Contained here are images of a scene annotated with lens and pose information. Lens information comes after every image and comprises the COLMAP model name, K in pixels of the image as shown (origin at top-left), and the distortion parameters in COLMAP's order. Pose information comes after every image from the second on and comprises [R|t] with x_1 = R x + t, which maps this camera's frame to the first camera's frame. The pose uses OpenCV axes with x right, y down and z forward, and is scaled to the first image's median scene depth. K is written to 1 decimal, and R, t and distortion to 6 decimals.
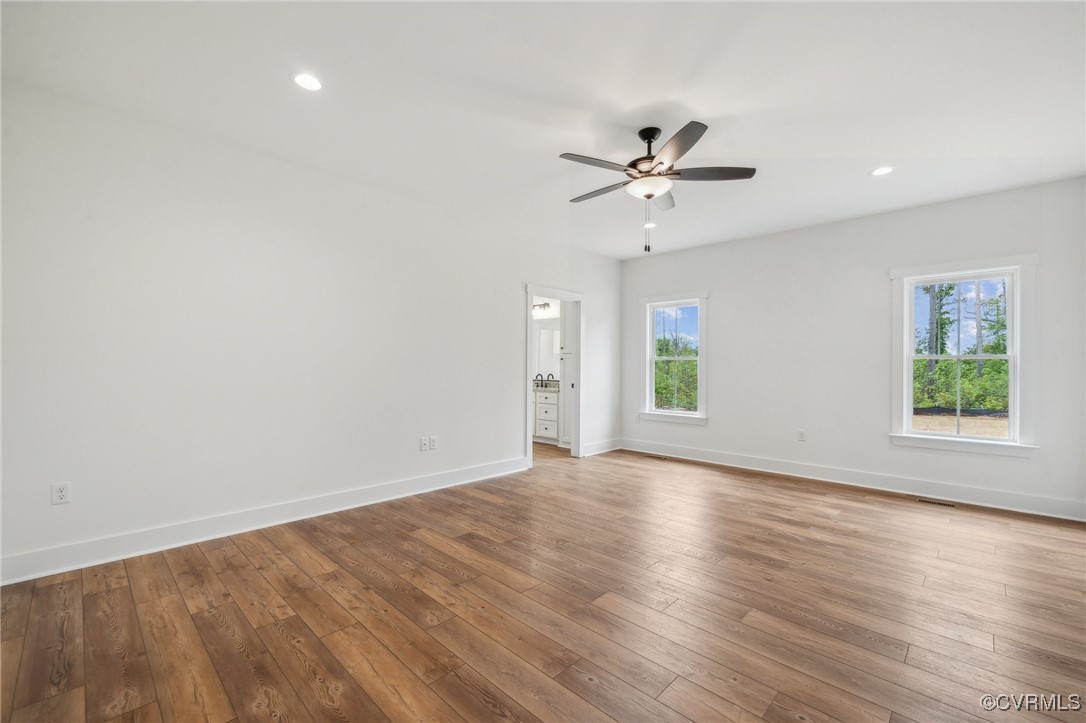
lens RADIAL K [[457.6, 0, 544.6], [0, 457.6, 364.1], [0, 0, 1]] dist [-0.001413, 0.000085]
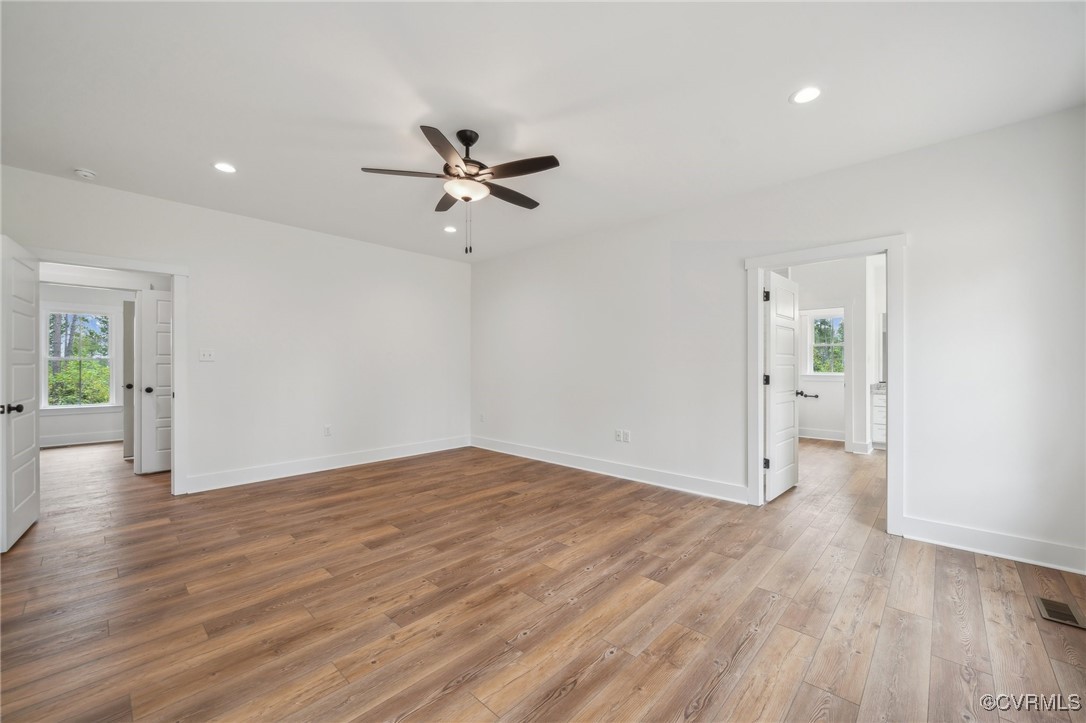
lens RADIAL K [[425.8, 0, 545.7], [0, 425.8, 367.1], [0, 0, 1]] dist [-0.000592, -0.000066]
pose [[0.016645, -0.002989, -0.999857, 1.036021], [0.000679, 0.999995, -0.002978, 0.007368], [0.999861, -0.000629, 0.016647, 1.023537]]
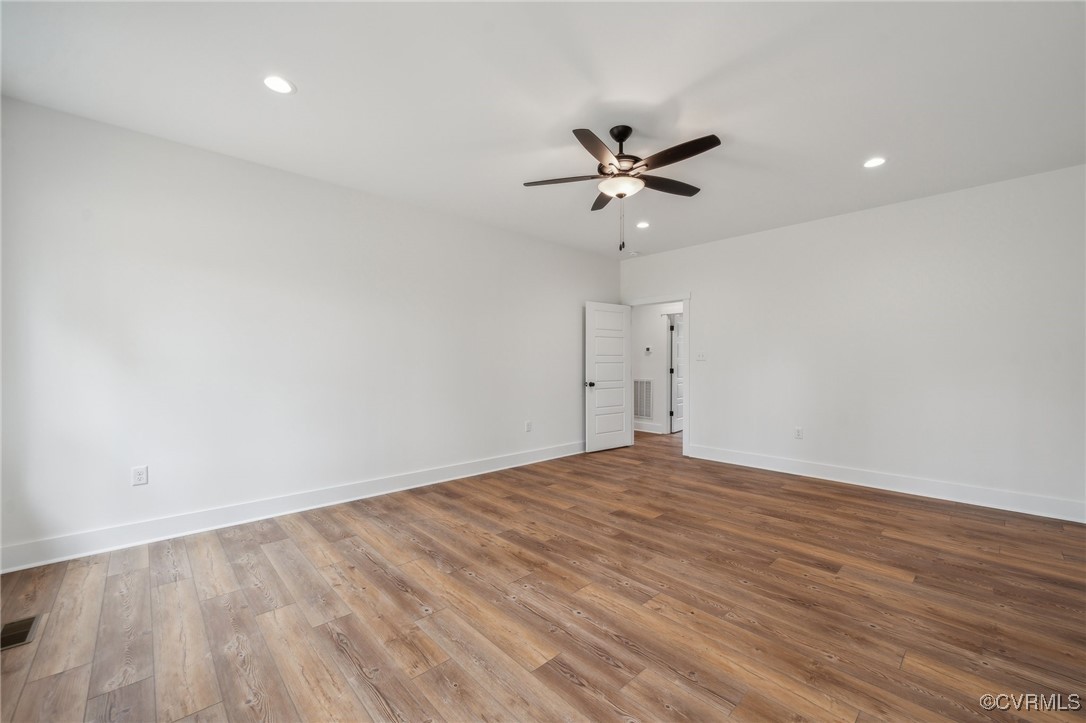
lens RADIAL K [[433.0, 0, 545.4], [0, 433.0, 360.9], [0, 0, 1]] dist [-0.002398, -0.000187]
pose [[-0.998921, -0.008533, 0.045655, 0.306968], [-0.008856, 0.999937, -0.006872, 0.005256], [-0.045593, -0.007269, -0.998934, 1.734034]]
